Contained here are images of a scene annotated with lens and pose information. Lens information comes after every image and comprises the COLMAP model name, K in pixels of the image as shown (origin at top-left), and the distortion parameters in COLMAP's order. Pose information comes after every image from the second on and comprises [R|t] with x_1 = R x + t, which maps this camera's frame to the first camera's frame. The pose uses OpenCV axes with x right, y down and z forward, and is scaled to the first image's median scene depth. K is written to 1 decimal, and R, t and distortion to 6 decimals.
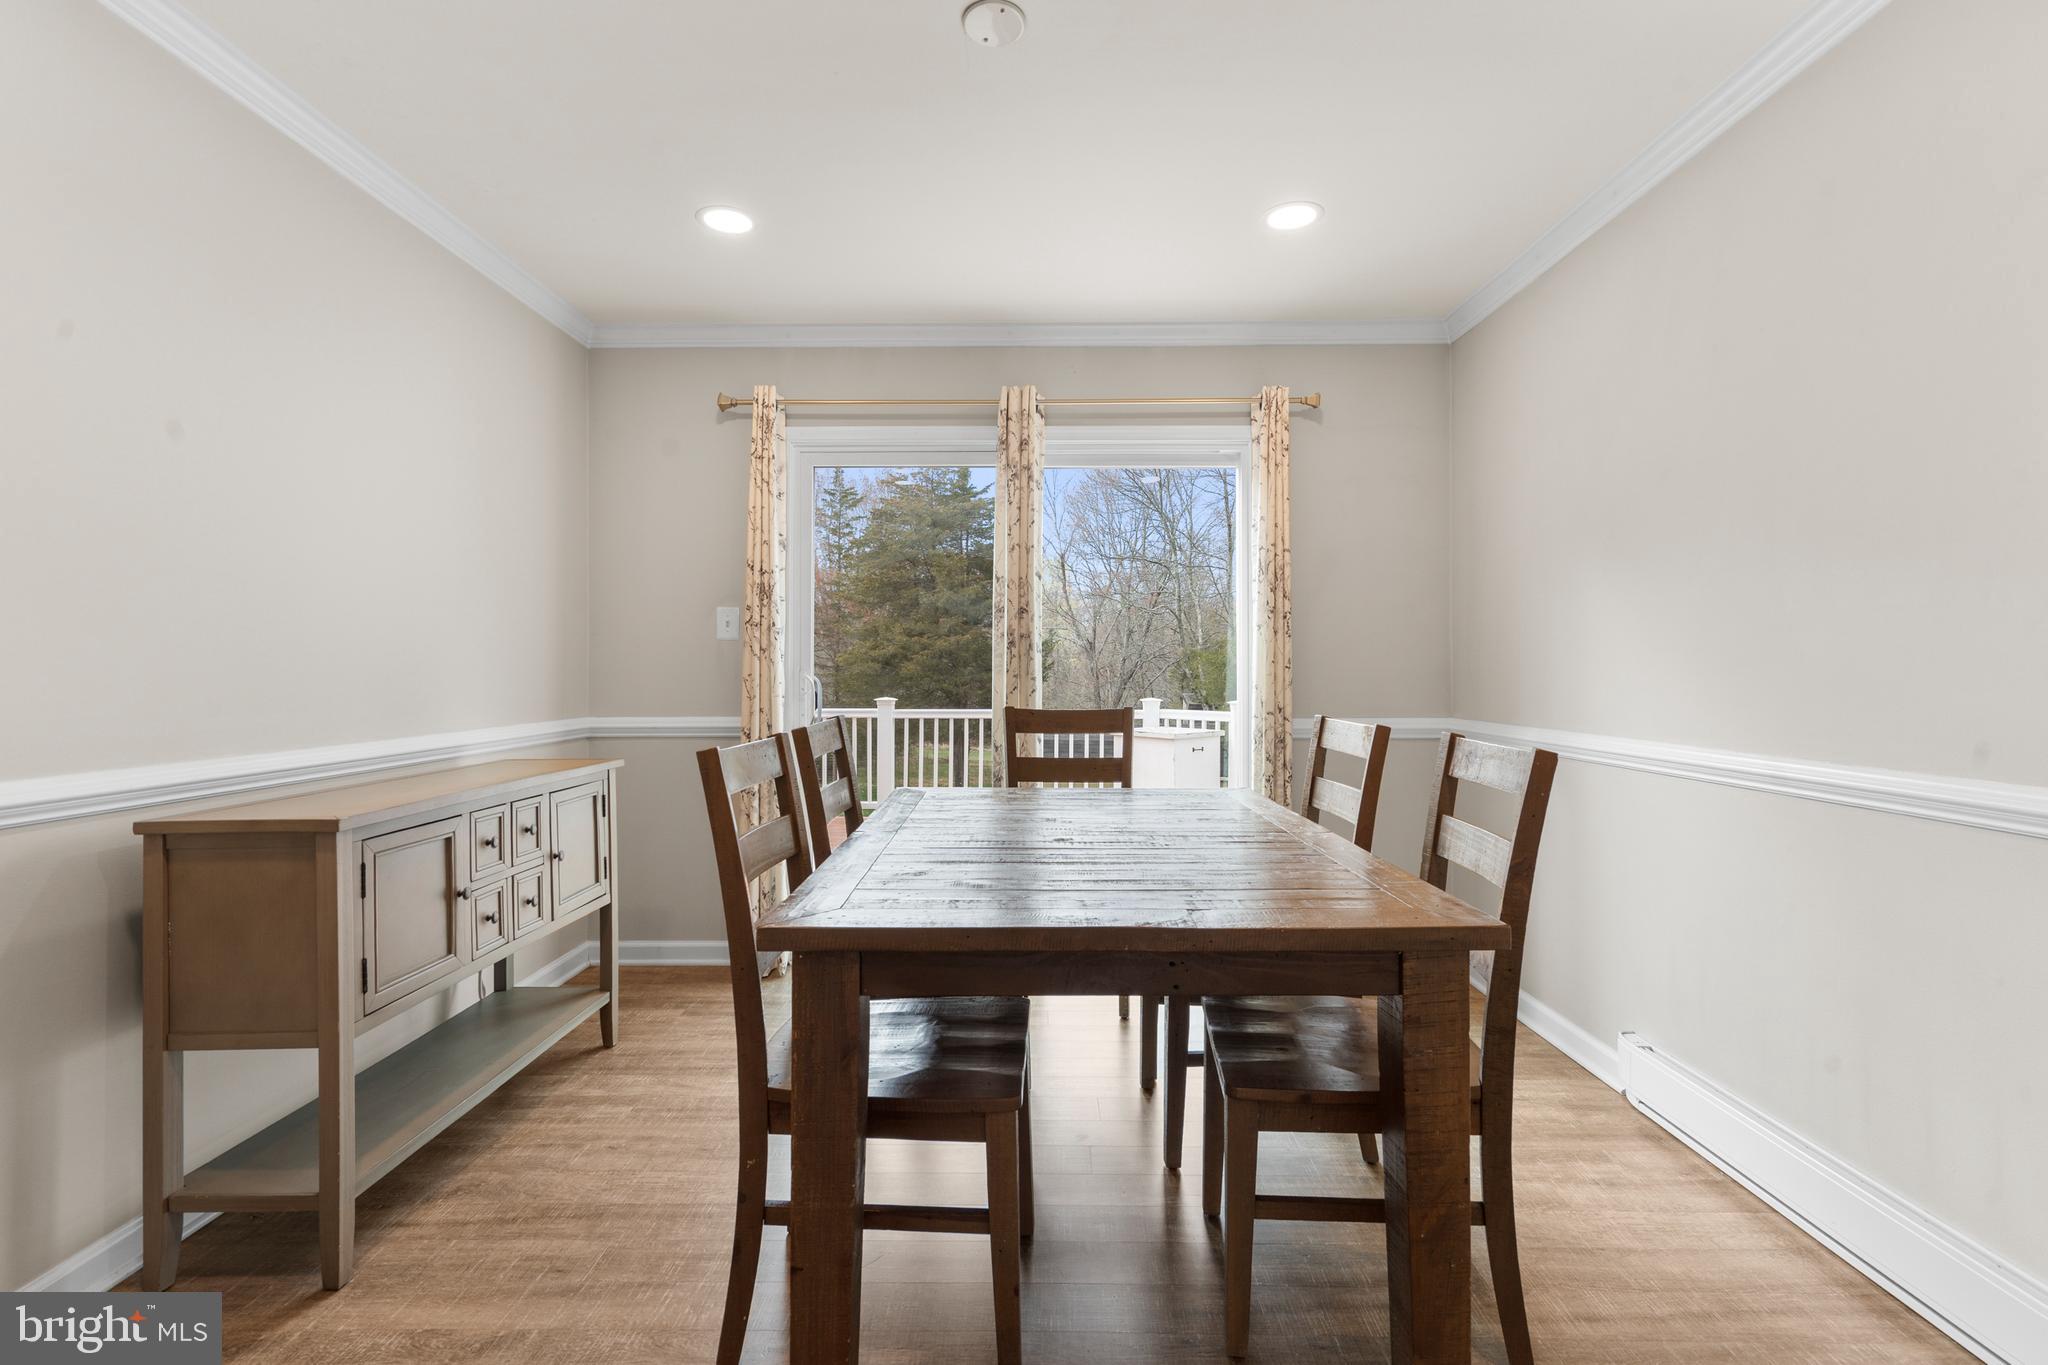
lens RADIAL K [[949.5, 0, 1015.5], [0, 949.5, 665.8], [0, 0, 1]] dist [-0.018354, -0.000002]
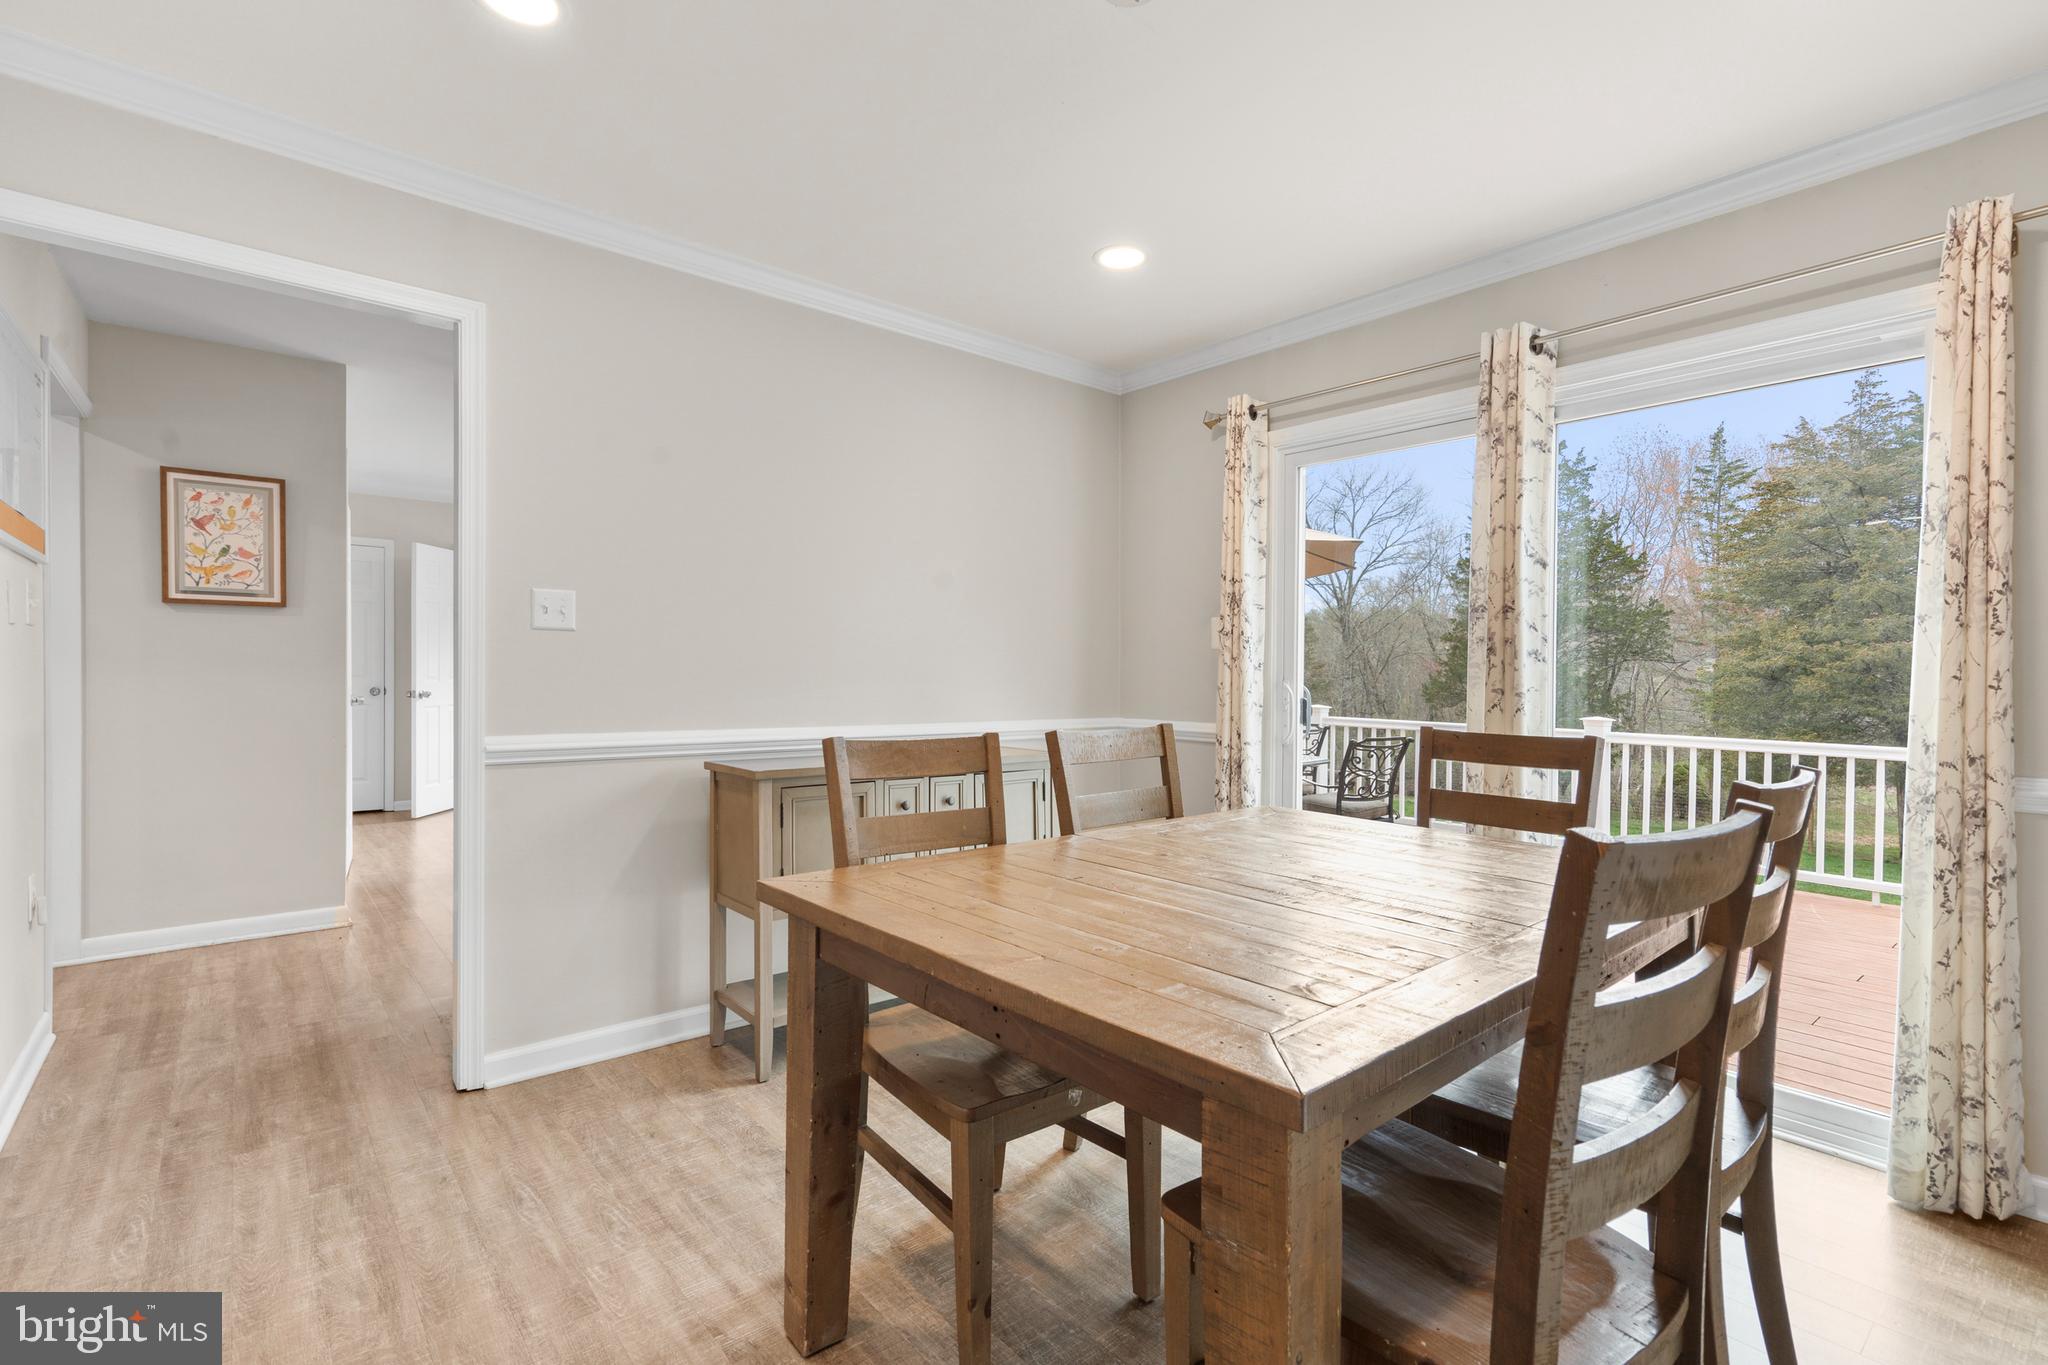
lens RADIAL K [[922.5, 0, 1001.7], [0, 922.5, 676.6], [0, 0, 1]] dist [0.008607, 0.000527]
pose [[0.648258, 0.013681, -0.761298, 0.324104], [-0.013652, 0.999887, 0.006344, -0.000314], [0.761299, 0.006281, 0.648371, 0.173891]]
